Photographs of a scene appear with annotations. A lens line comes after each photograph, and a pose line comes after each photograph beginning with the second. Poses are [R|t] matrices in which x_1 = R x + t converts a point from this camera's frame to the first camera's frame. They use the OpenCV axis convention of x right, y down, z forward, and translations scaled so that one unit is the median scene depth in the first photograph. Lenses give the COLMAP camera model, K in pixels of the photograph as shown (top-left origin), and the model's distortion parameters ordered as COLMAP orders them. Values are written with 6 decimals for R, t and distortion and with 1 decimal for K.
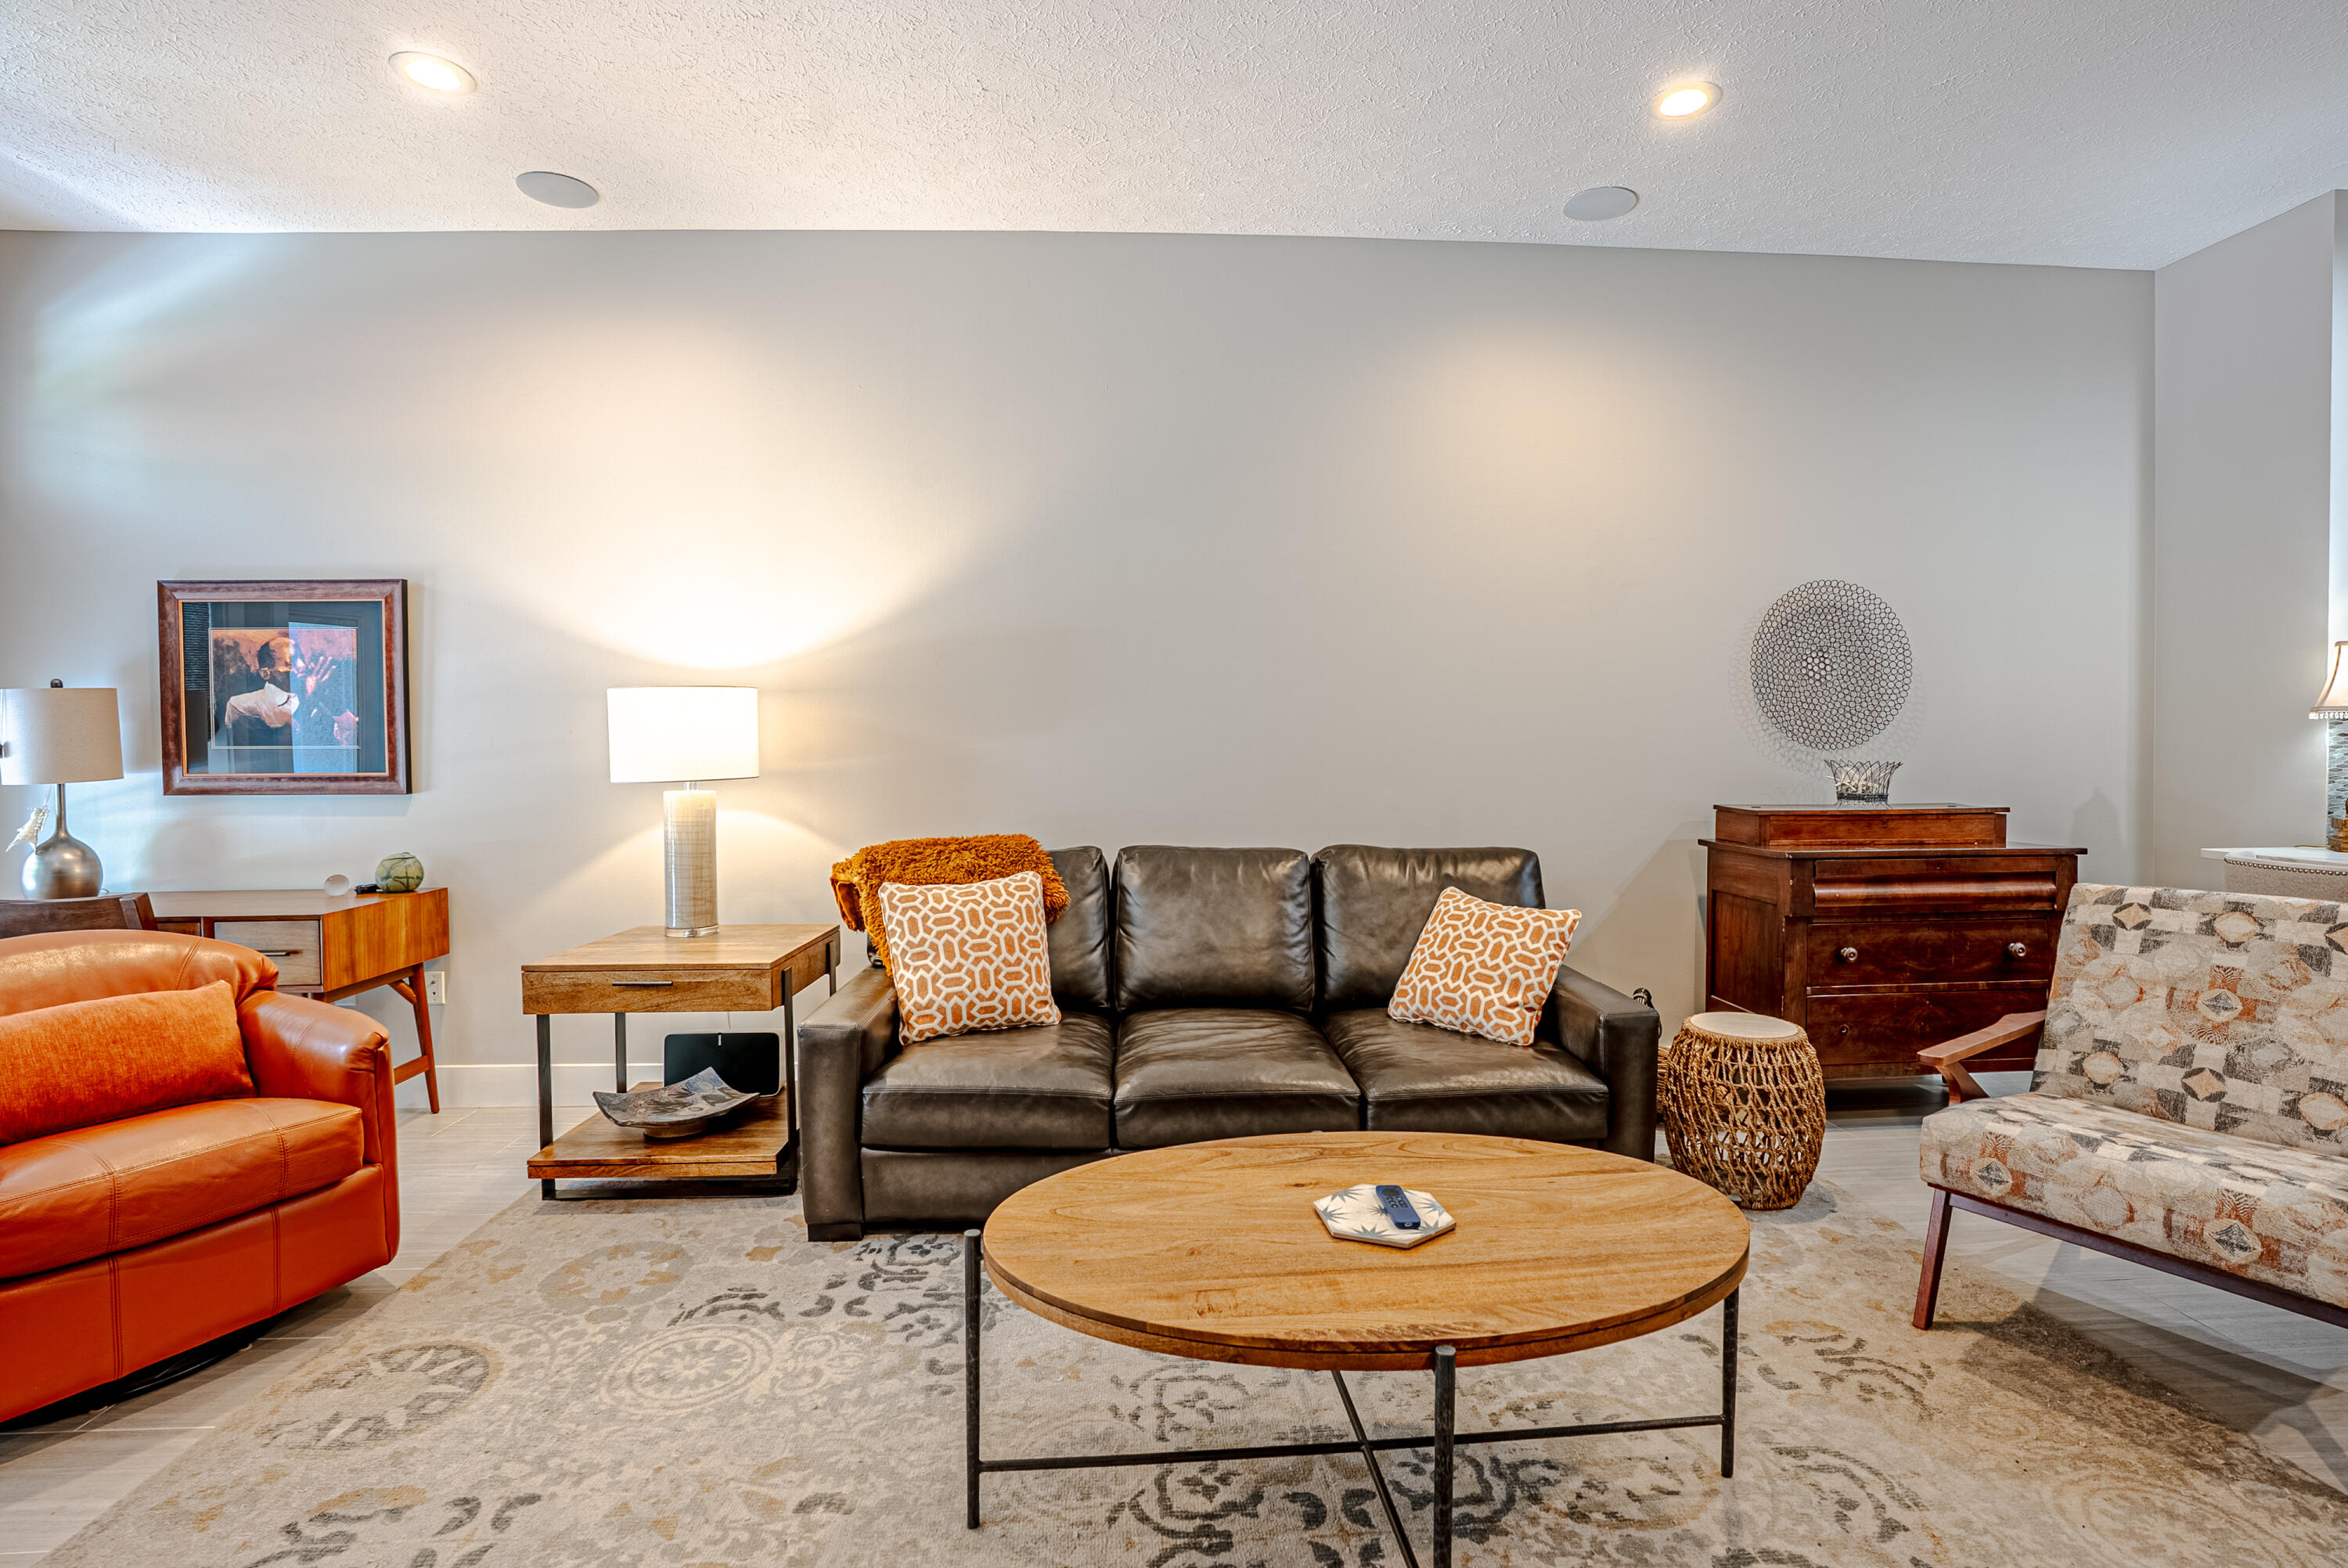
lens RADIAL K [[1095.0, 0, 1176.2], [0, 1095.0, 781.0], [0, 0, 1]] dist [-0.064164, 0.023733]
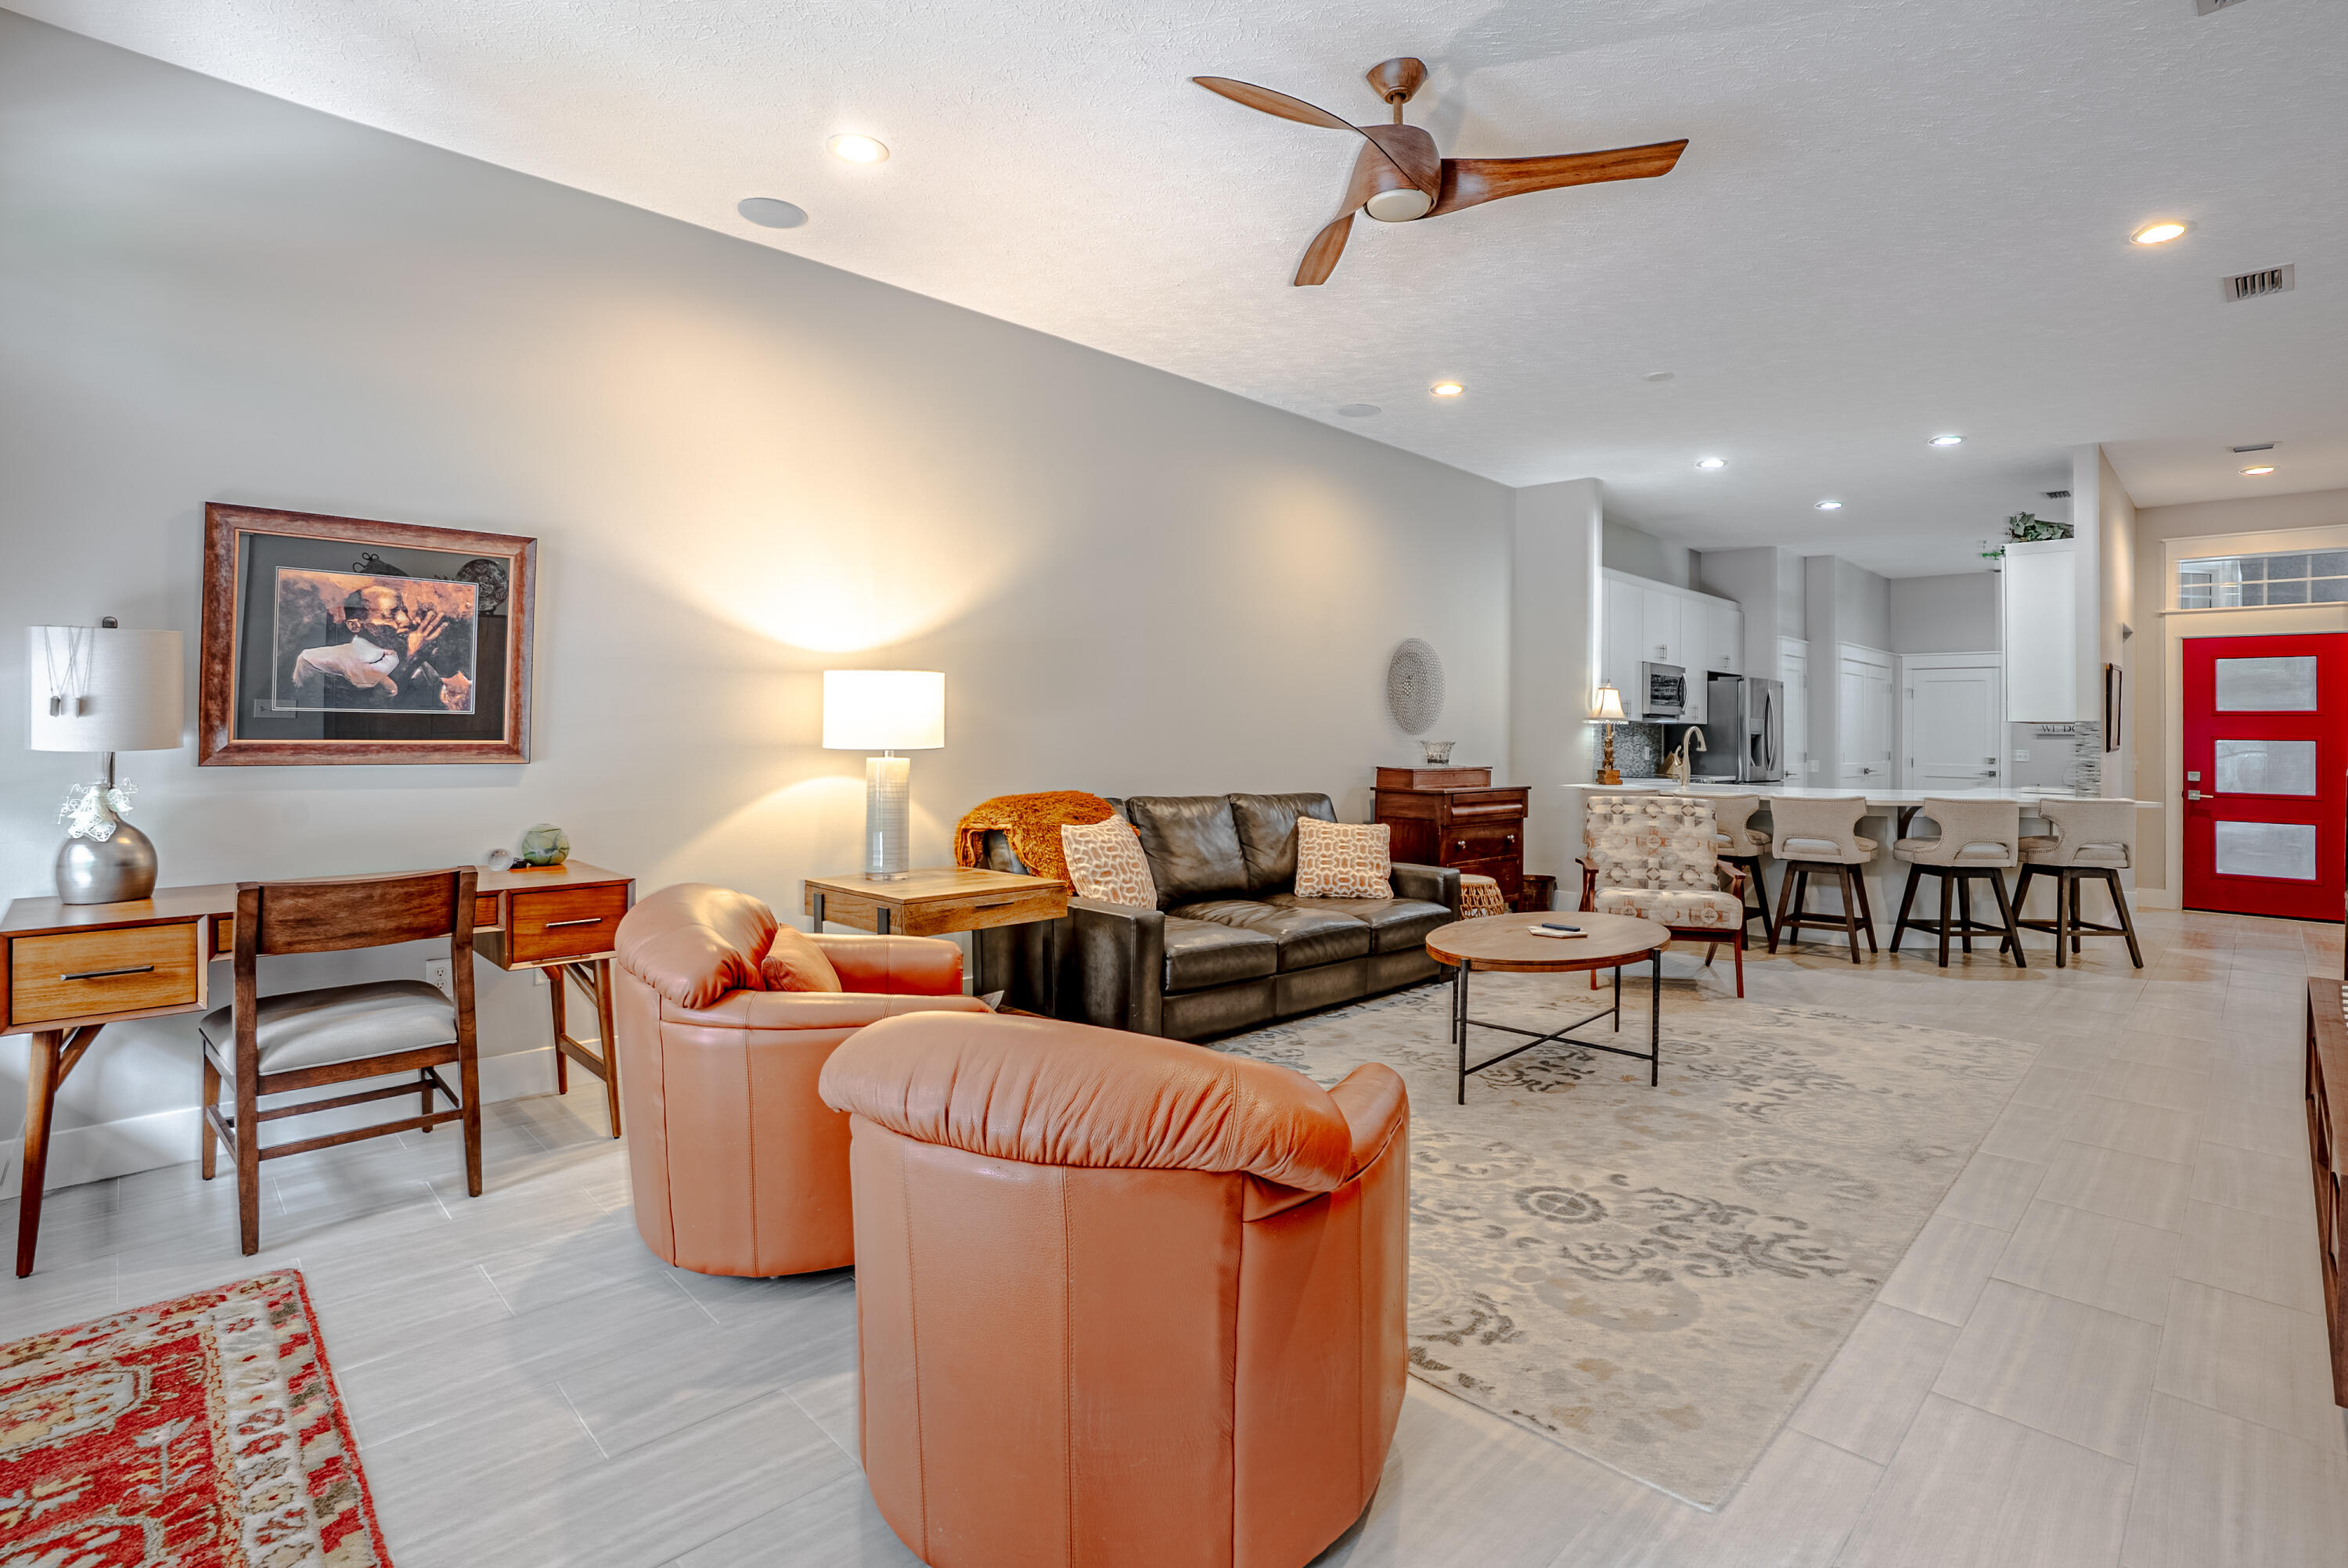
lens RADIAL K [[1125.9, 0, 1186.6], [0, 1125.9, 773.3], [0, 0, 1]] dist [-0.067608, 0.024420]
pose [[0.742498, -0.010954, 0.669759, -0.958902], [0.006130, 0.999936, 0.009559, 0.014830], [-0.669820, -0.002992, 0.742517, -0.118998]]
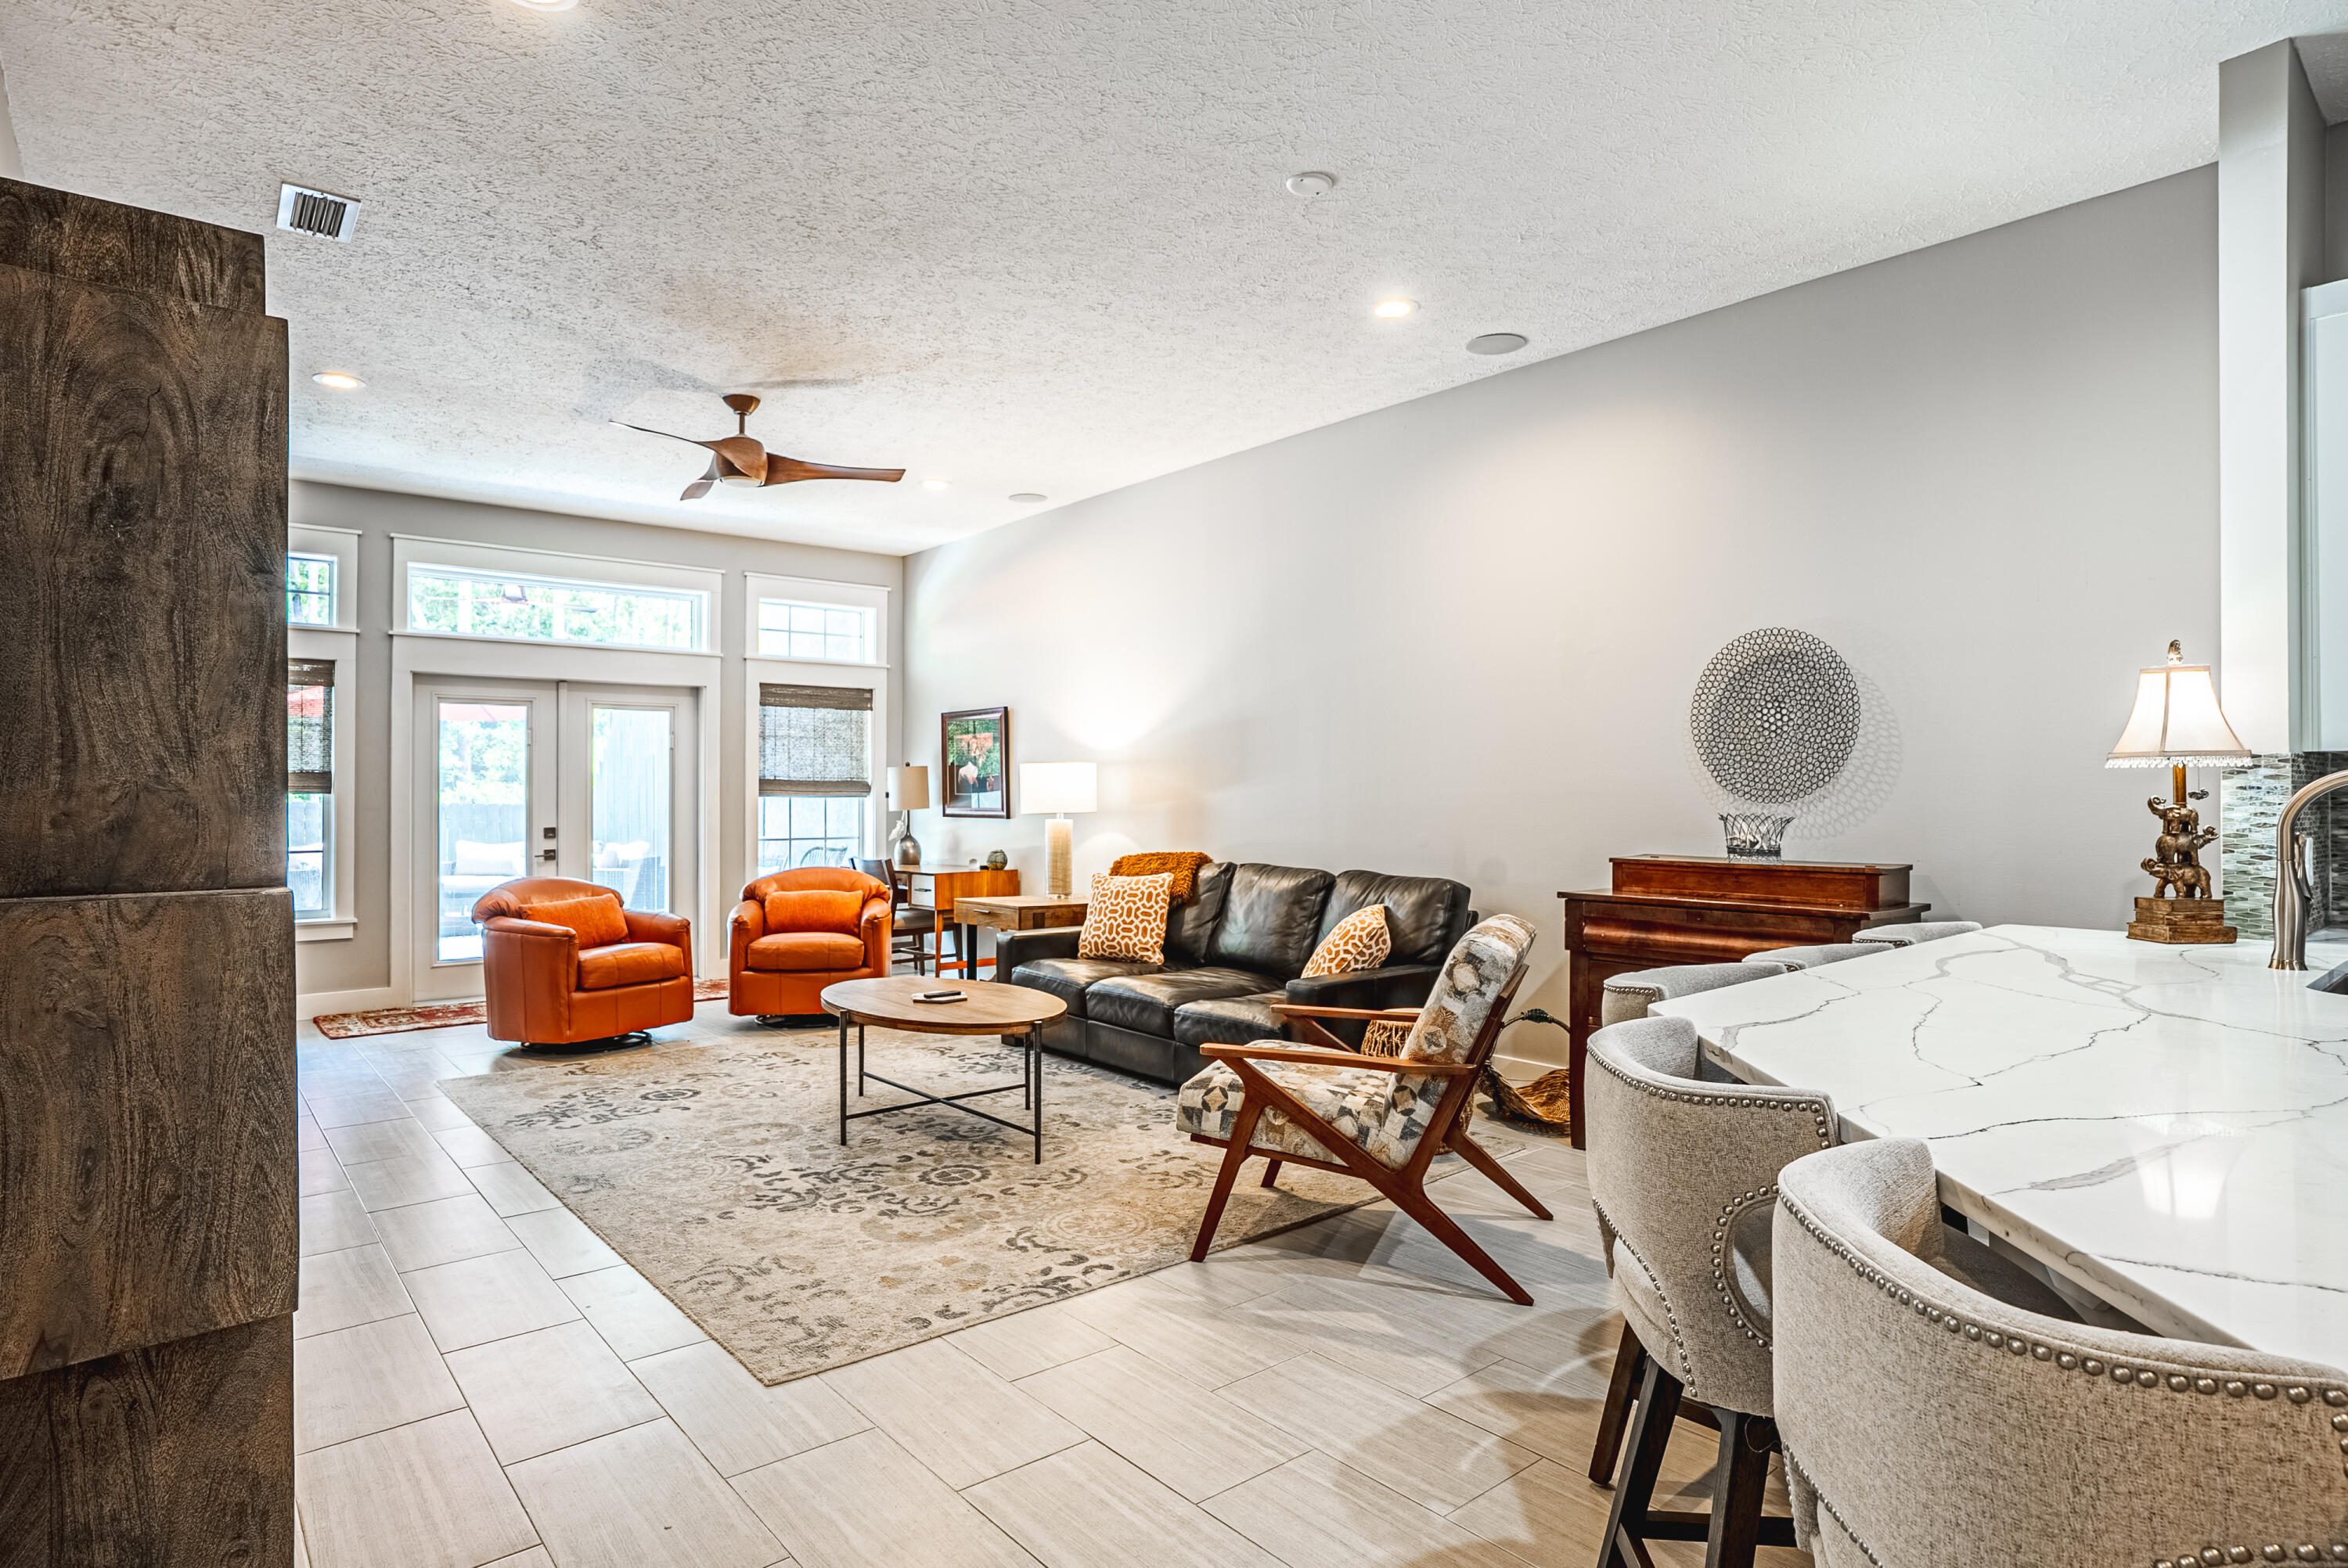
lens RADIAL K [[1267.7, 0, 1174.0], [0, 1267.7, 784.0], [0, 0, 1]] dist [-0.036765, -0.000153]
pose [[0.600283, -0.002074, -0.799785, 1.282976], [-0.028201, 0.999320, -0.023757, -0.004709], [0.799290, 0.036816, 0.599816, -0.123356]]
